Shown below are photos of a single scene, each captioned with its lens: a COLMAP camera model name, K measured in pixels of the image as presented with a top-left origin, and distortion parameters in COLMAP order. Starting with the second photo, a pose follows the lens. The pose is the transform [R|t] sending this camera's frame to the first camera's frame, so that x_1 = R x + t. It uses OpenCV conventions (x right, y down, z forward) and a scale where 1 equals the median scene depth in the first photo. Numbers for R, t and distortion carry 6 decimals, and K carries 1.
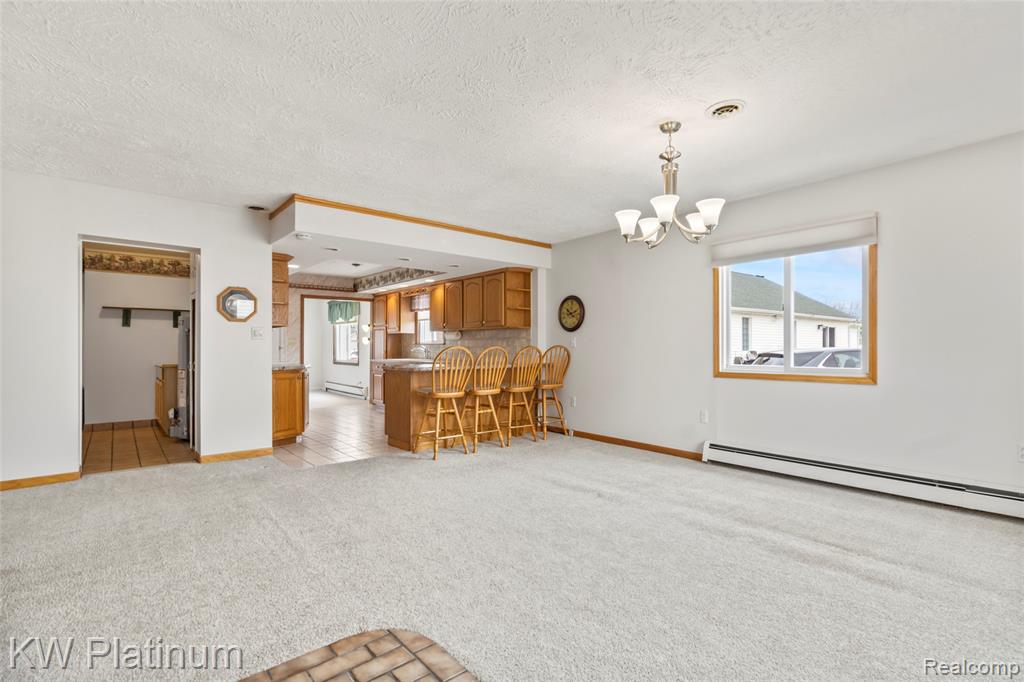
lens RADIAL K [[481.1, 0, 513.3], [0, 481.1, 350.5], [0, 0, 1]] dist [0.004163, 0.000569]
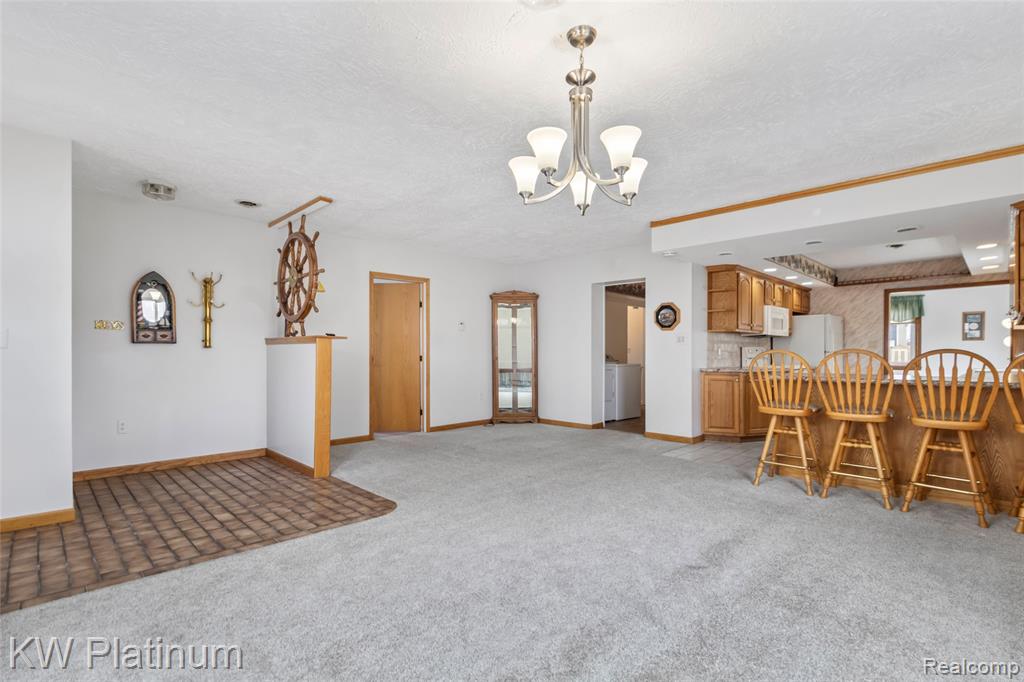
lens RADIAL K [[481.1, 0, 534.7], [0, 481.1, 354.7], [0, 0, 1]] dist [0.004163, 0.000569]
pose [[0.100112, 0.004734, -0.994965, 0.382139], [-0.004227, 0.999982, 0.004332, -0.001622], [0.994967, 0.003772, 0.100130, 0.320256]]
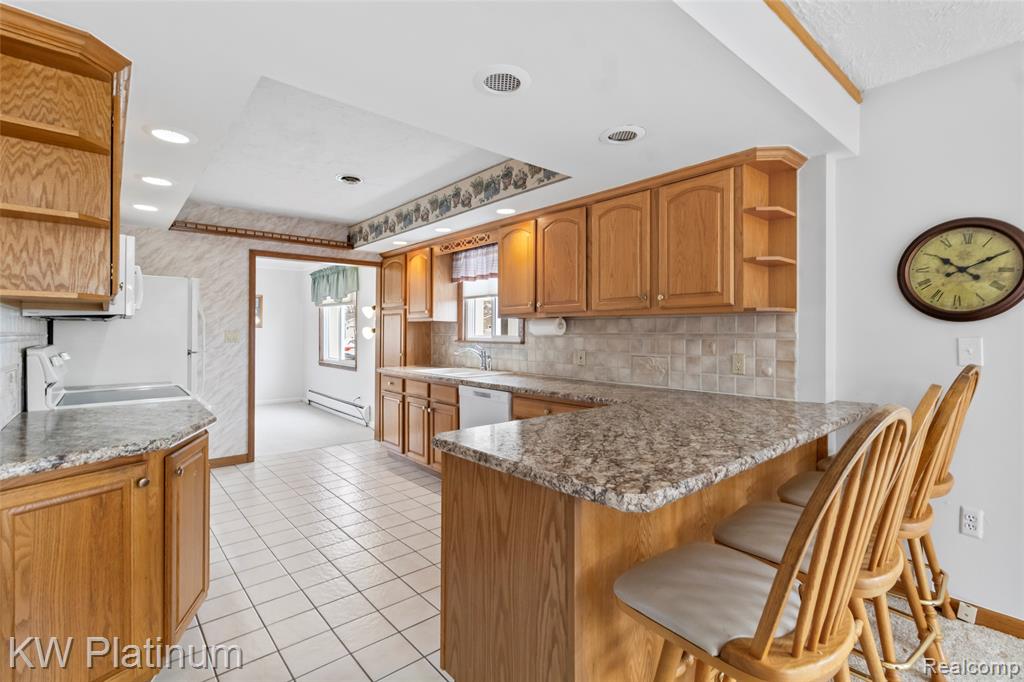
lens RADIAL K [[481.1, 0, 513.8], [0, 481.1, 338.9], [0, 0, 1]] dist [0.004163, 0.000569]
pose [[0.999989, 0.002594, 0.003920, -0.158572], [-0.002615, 0.999982, 0.005358, -0.021092], [-0.003906, -0.005368, 0.999978, 0.496285]]
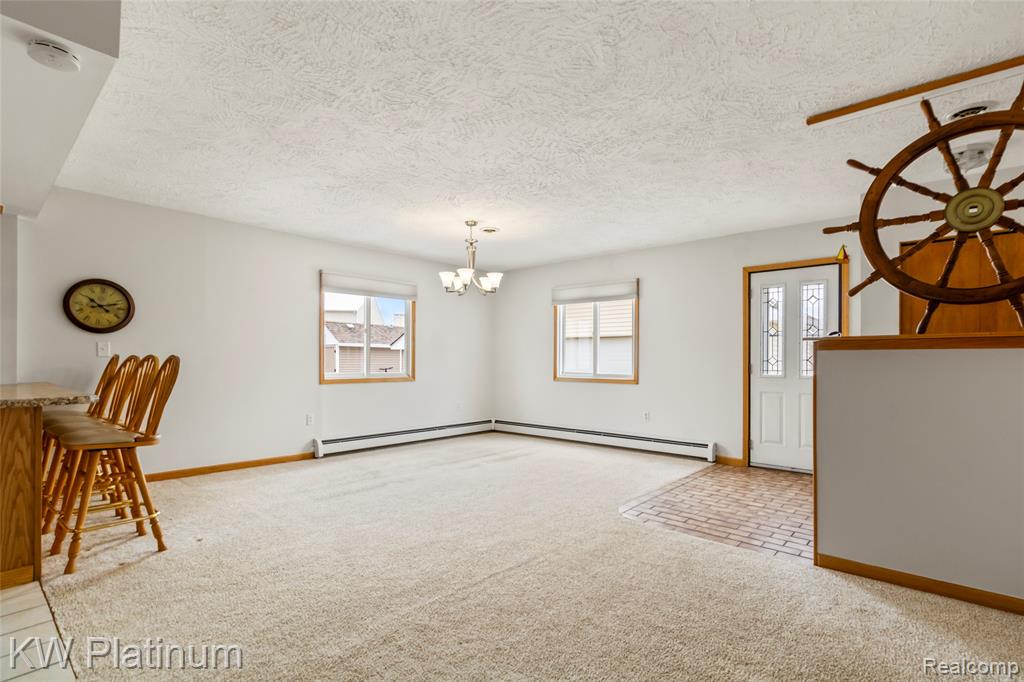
lens RADIAL K [[481.1, 0, 537.8], [0, 481.1, 359.5], [0, 0, 1]] dist [0.004163, 0.000569]
pose [[-0.161417, 0.002643, 0.986883, -0.489353], [-0.003897, 0.999987, -0.003315, -0.002025], [-0.986879, -0.004381, -0.161404, 0.388145]]
